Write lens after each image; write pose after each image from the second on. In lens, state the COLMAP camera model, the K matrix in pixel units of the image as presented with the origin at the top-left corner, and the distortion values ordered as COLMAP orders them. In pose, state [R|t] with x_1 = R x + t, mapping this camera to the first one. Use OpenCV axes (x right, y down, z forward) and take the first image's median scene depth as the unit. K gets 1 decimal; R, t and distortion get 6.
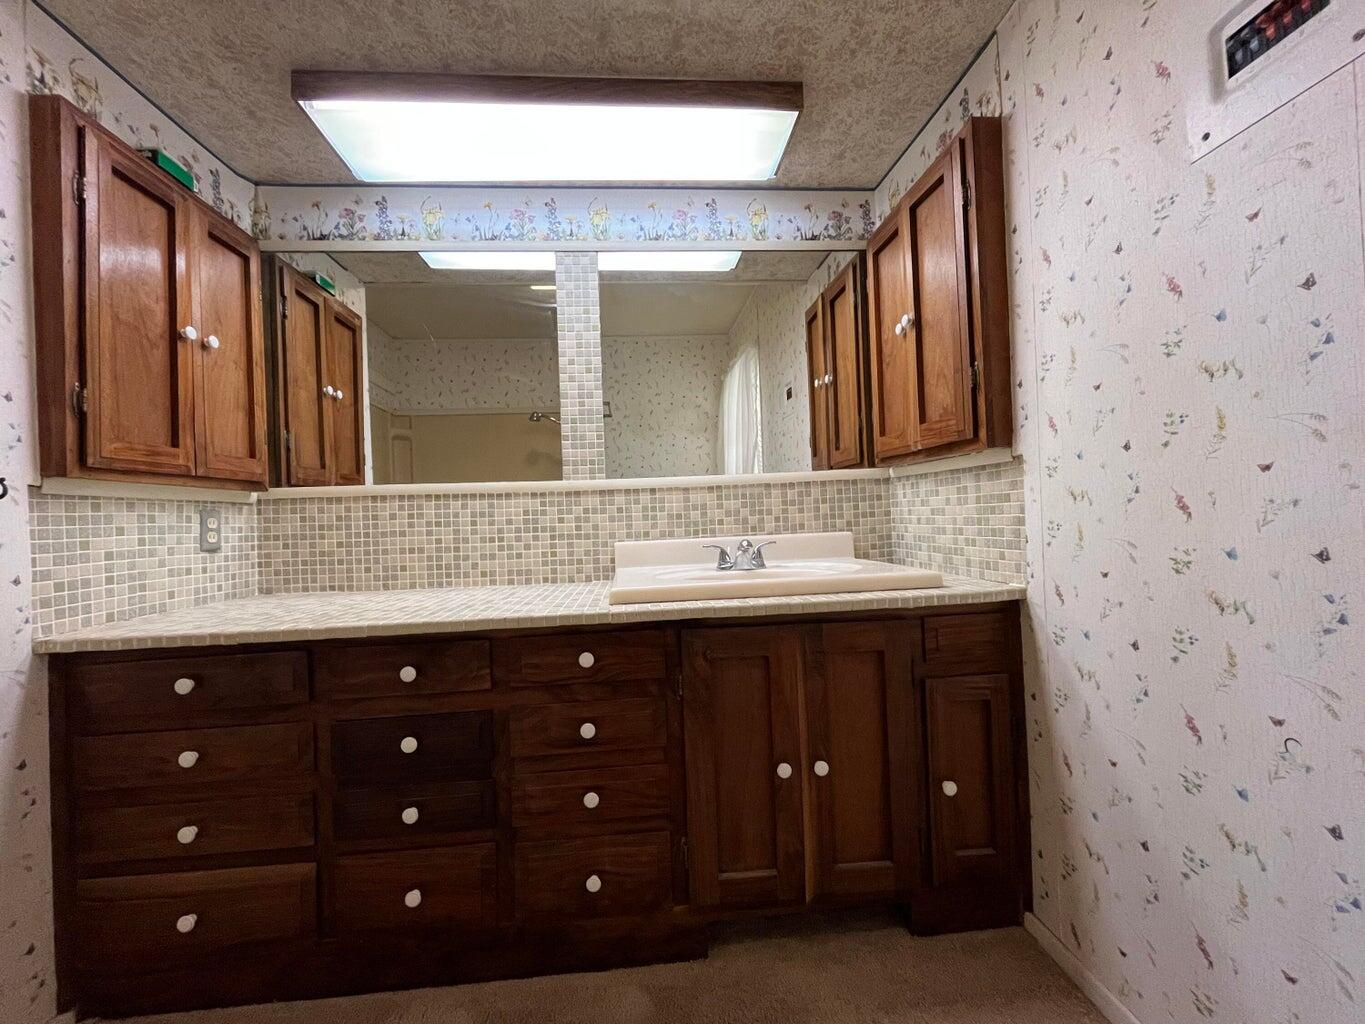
lens RADIAL K [[557.2, 0, 677.5], [0, 557.2, 511.5], [0, 0, 1]] dist [-0.006457, 0.000747]
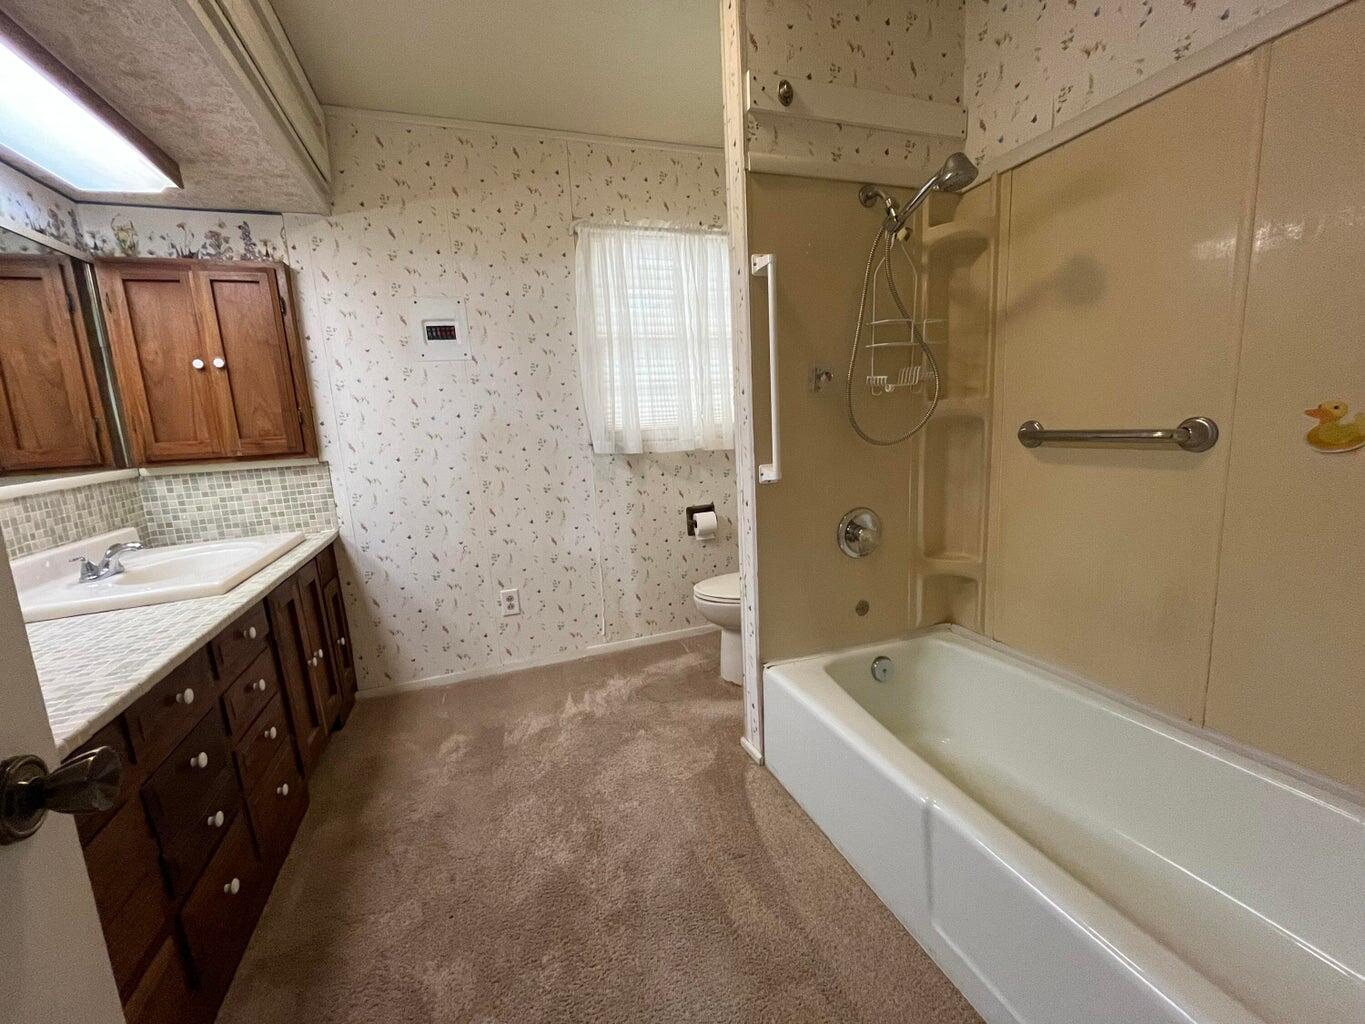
lens RADIAL K [[557.2, 0, 680.7], [0, 557.2, 509.6], [0, 0, 1]] dist [-0.006457, 0.000747]
pose [[-0.286034, -0.107363, 0.952186, -1.316275], [0.059312, 0.989814, 0.129423, -0.095858], [-0.956382, 0.093495, -0.276753, 0.327583]]
